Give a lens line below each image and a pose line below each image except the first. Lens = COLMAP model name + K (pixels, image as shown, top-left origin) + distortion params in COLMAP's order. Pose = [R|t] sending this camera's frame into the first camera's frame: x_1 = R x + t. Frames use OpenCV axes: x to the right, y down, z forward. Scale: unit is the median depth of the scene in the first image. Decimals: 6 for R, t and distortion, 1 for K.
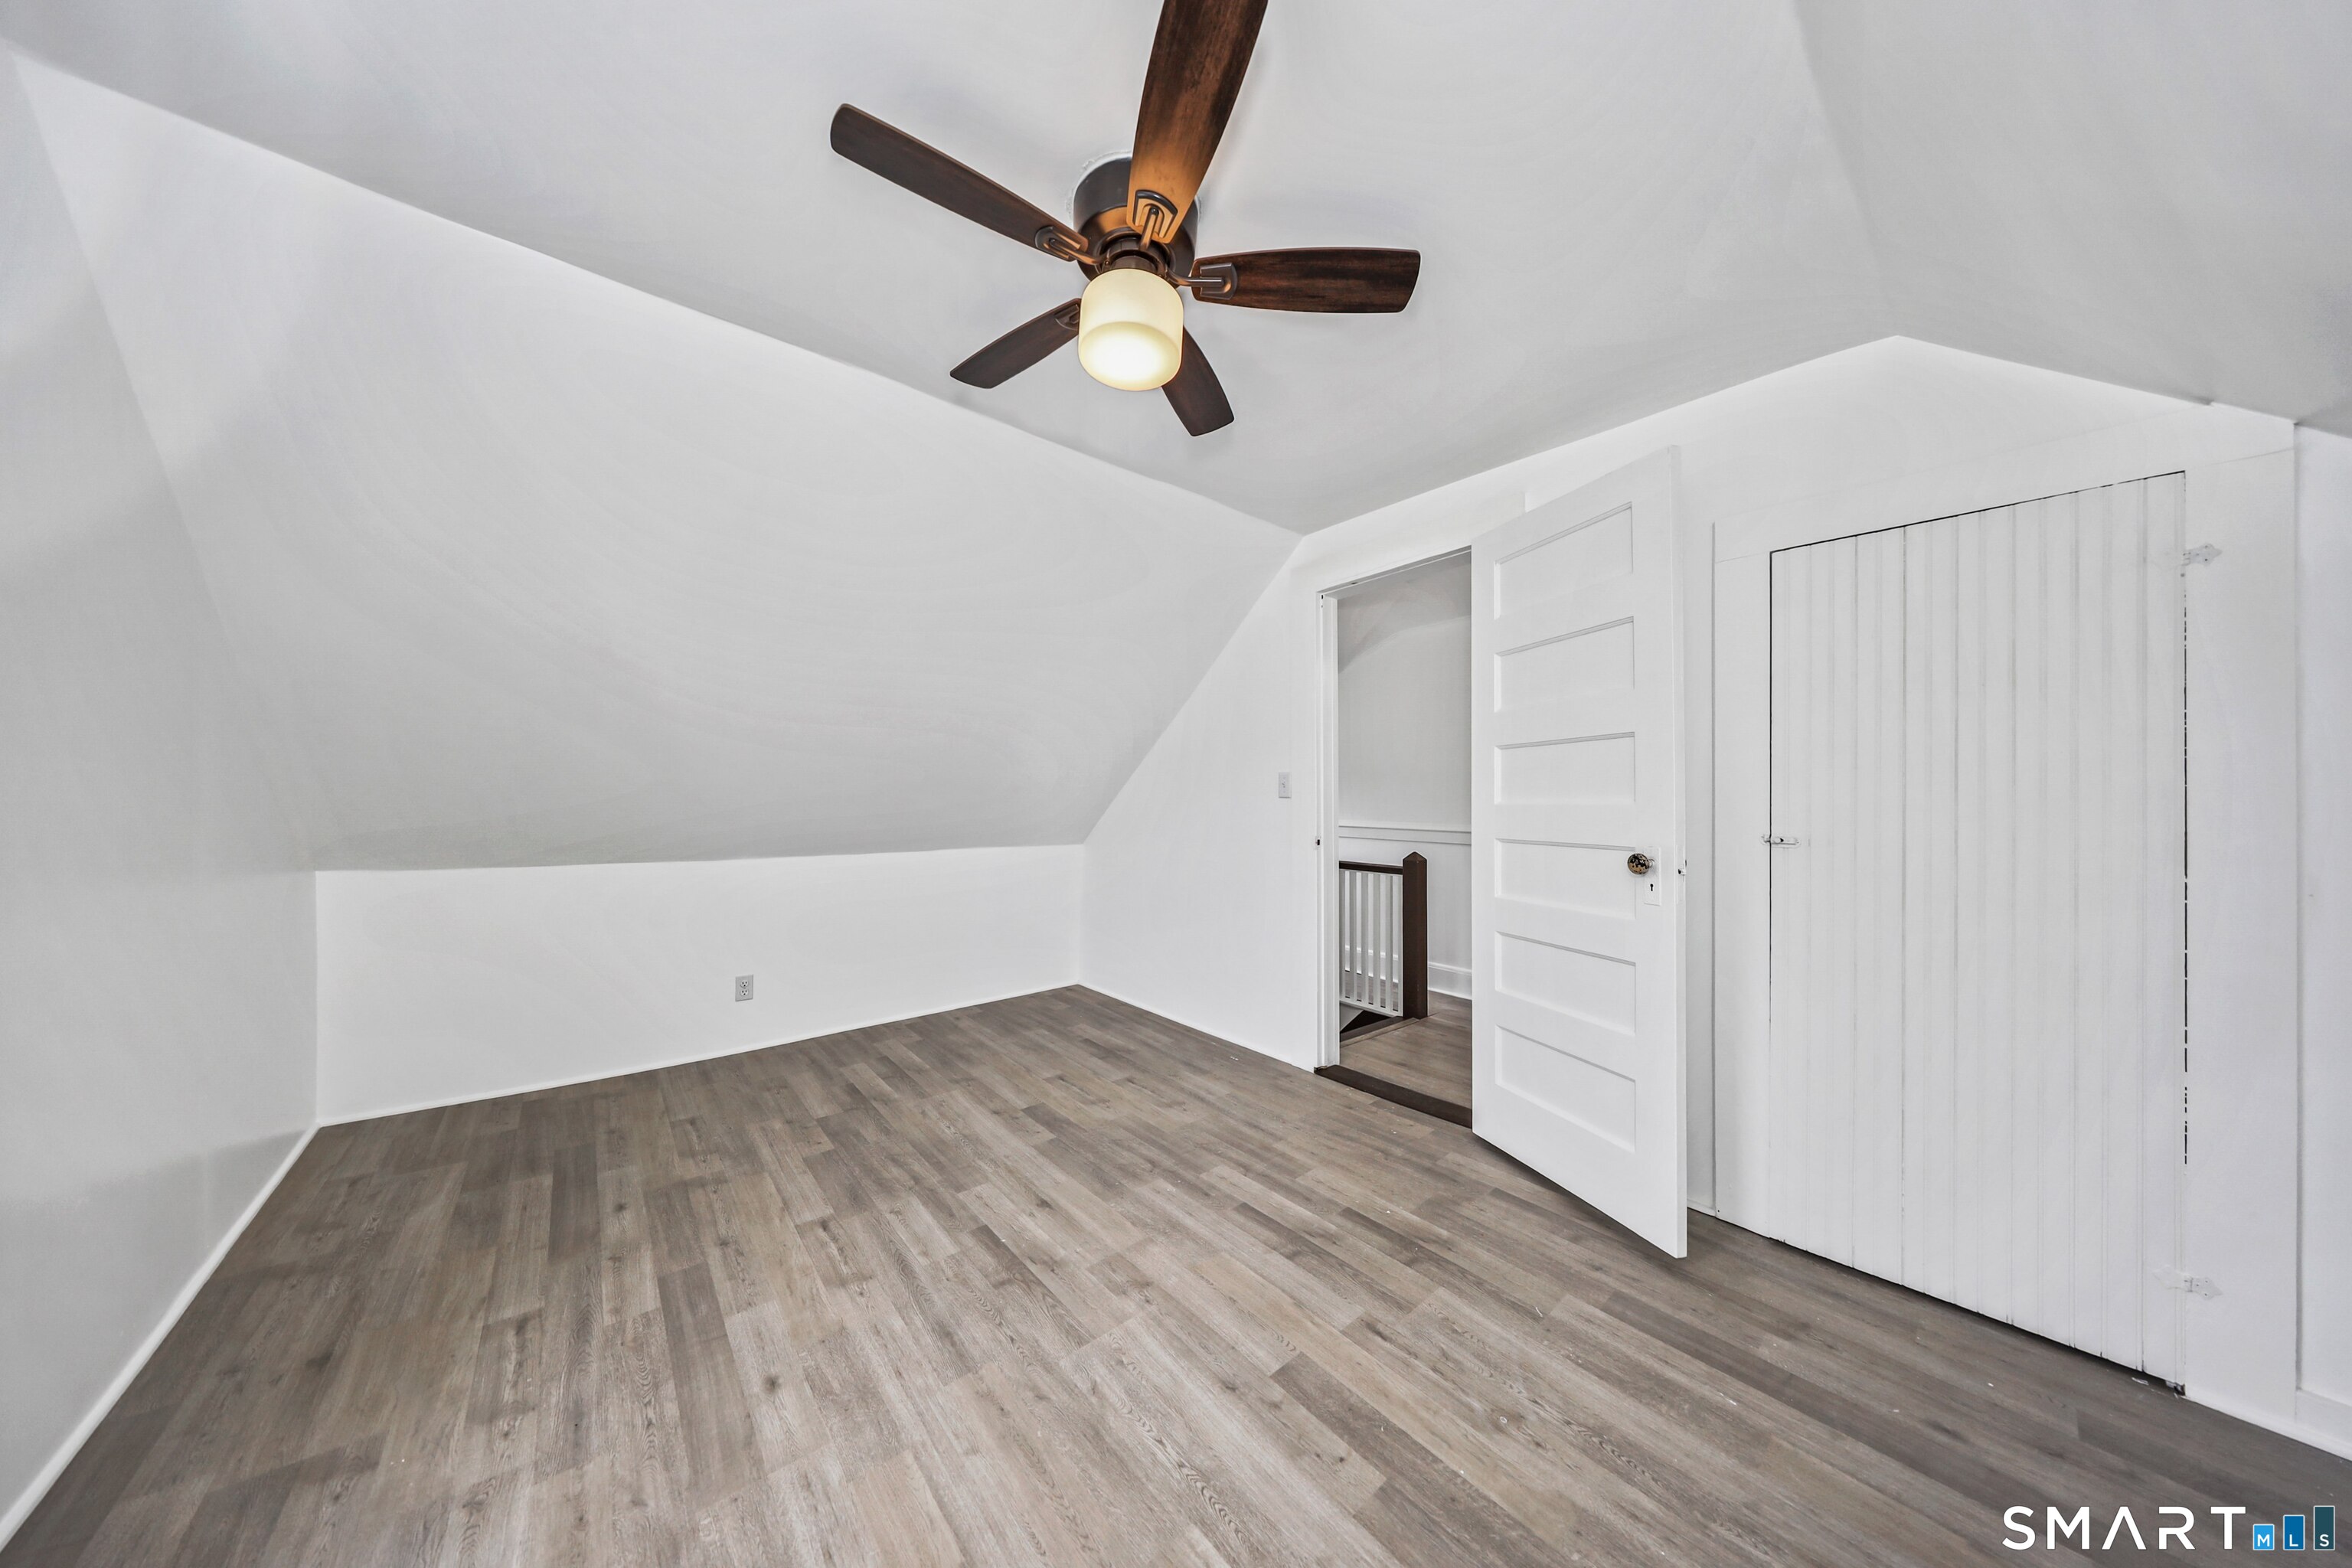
lens RADIAL K [[720.8, 0, 1166.8], [0, 720.8, 791.9], [0, 0, 1]] dist [-0.000009, -0.000054]
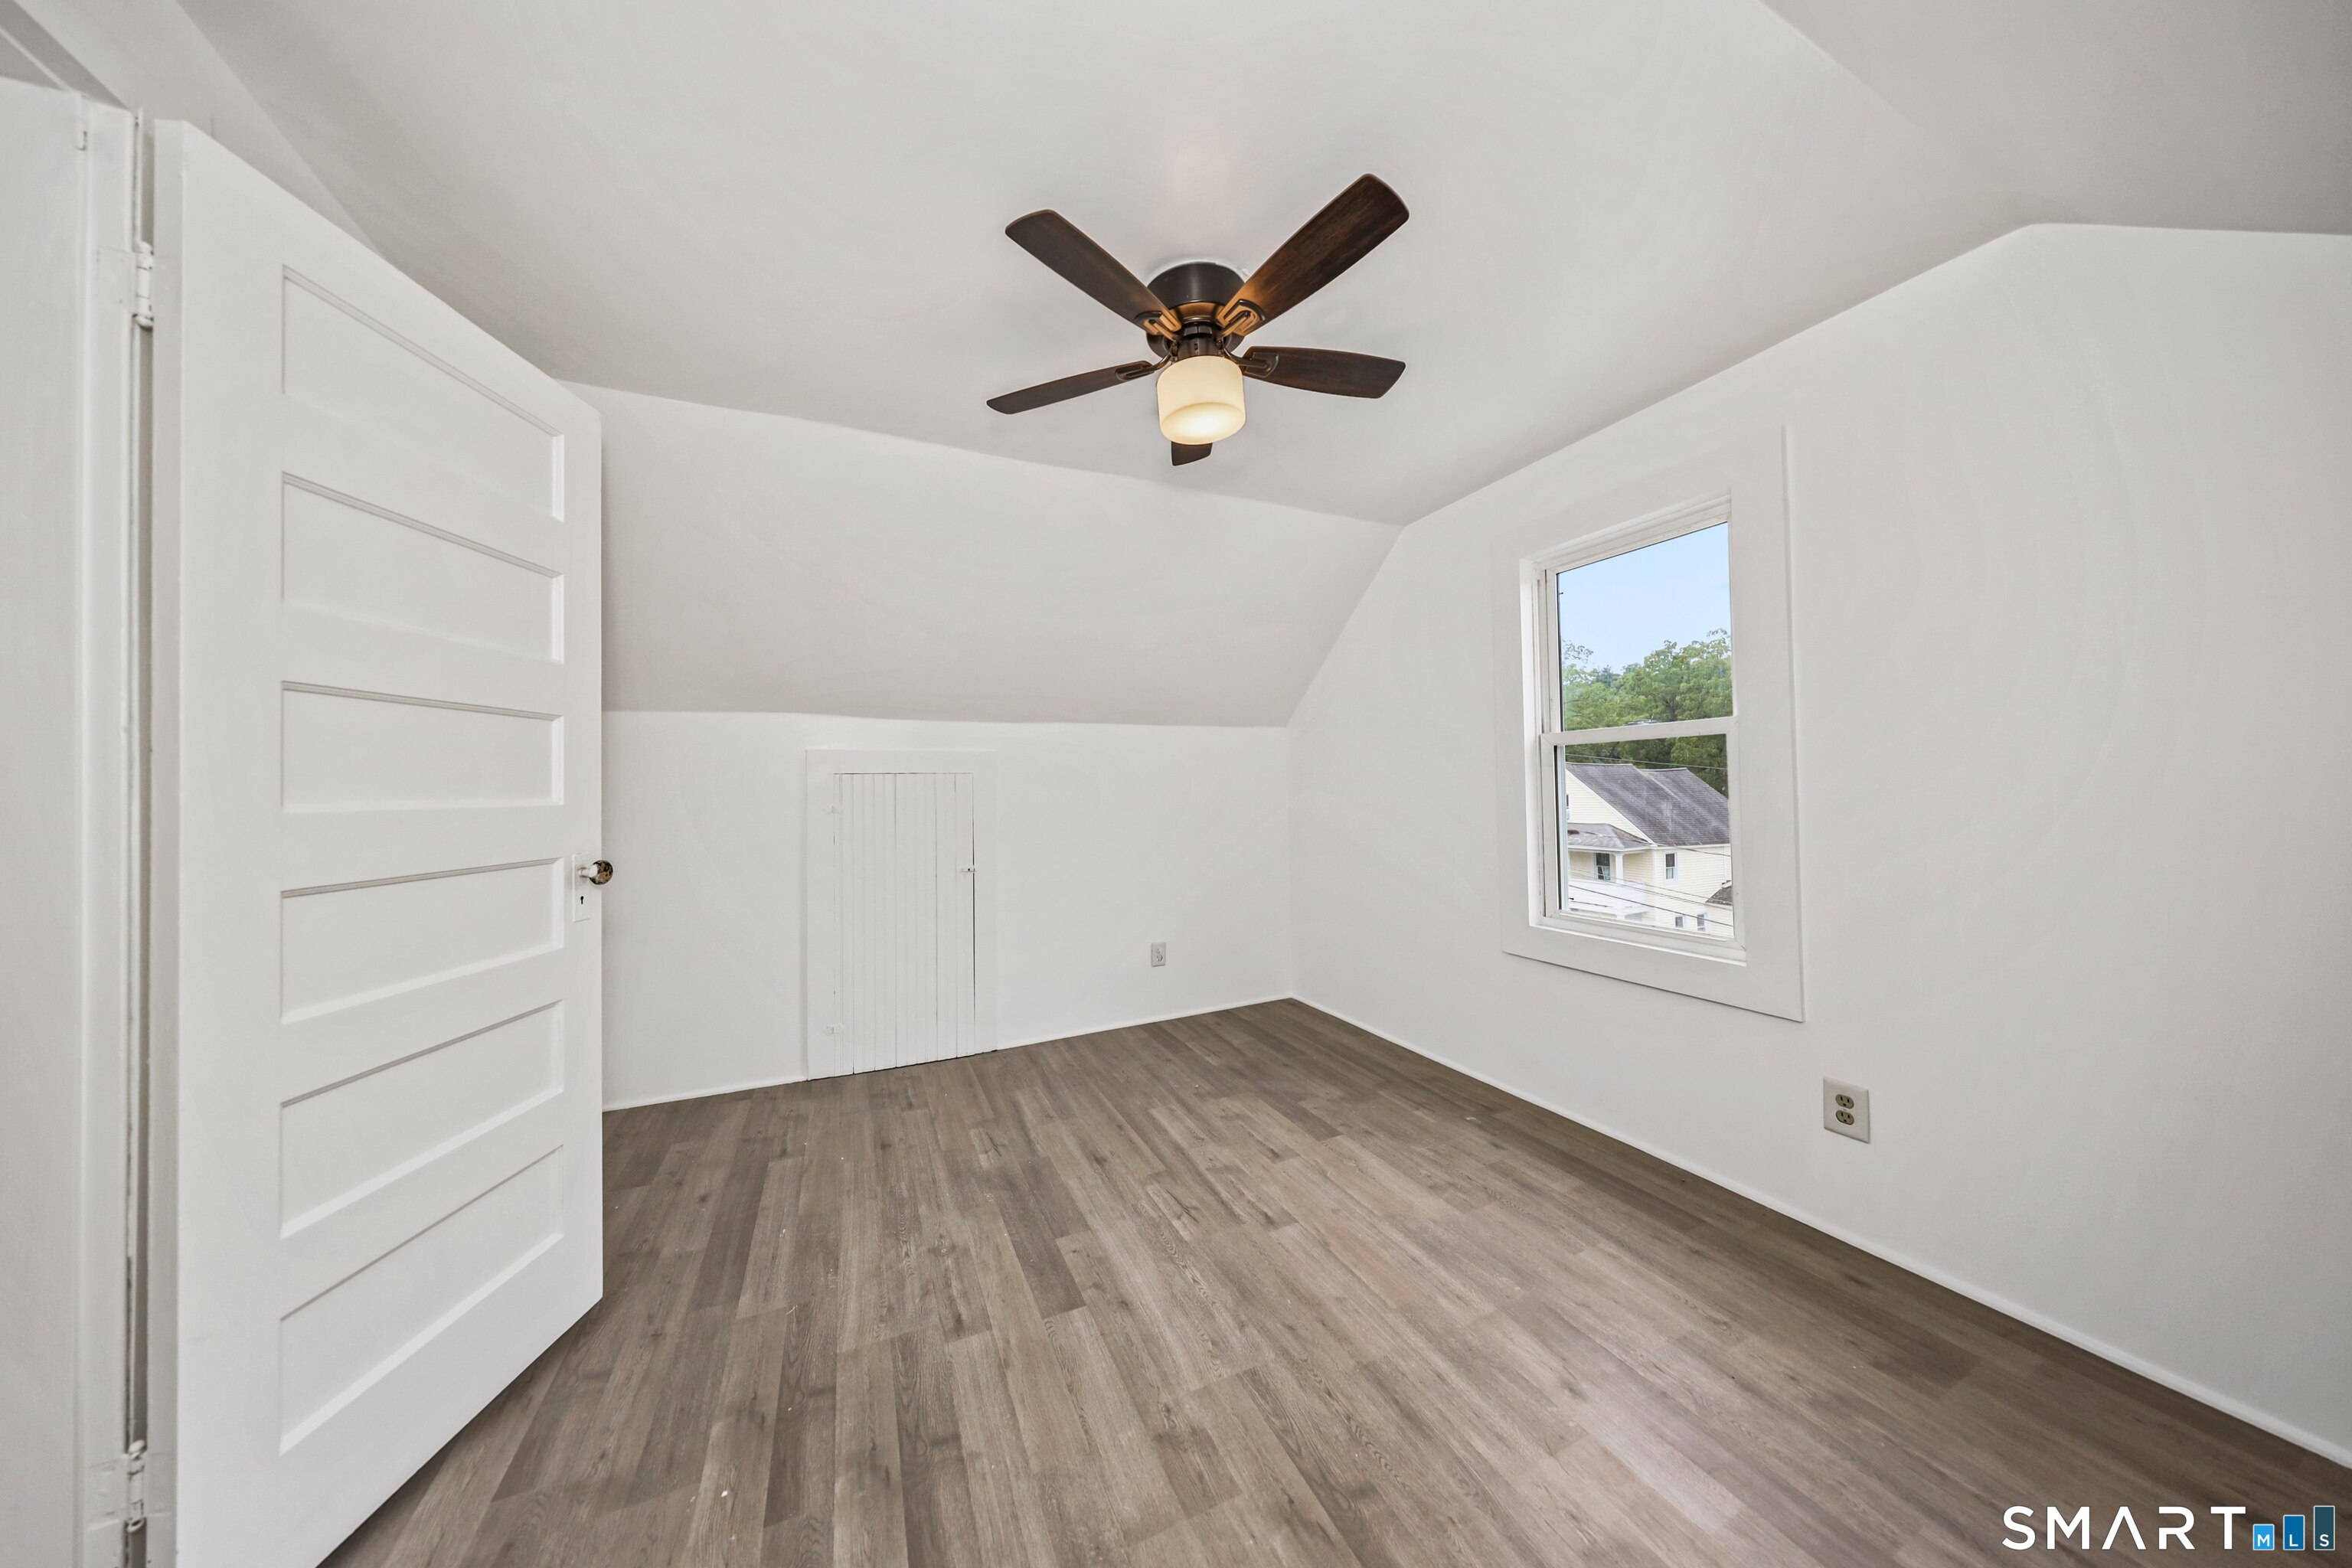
lens RADIAL K [[720.8, 0, 1166.8], [0, 720.8, 791.9], [0, 0, 1]] dist [-0.000009, -0.000054]
pose [[-0.964906, 0.008685, 0.262454, -0.262996], [0.006455, 0.999935, -0.009358, 0.022336], [-0.262518, -0.007335, -0.964899, 1.933333]]
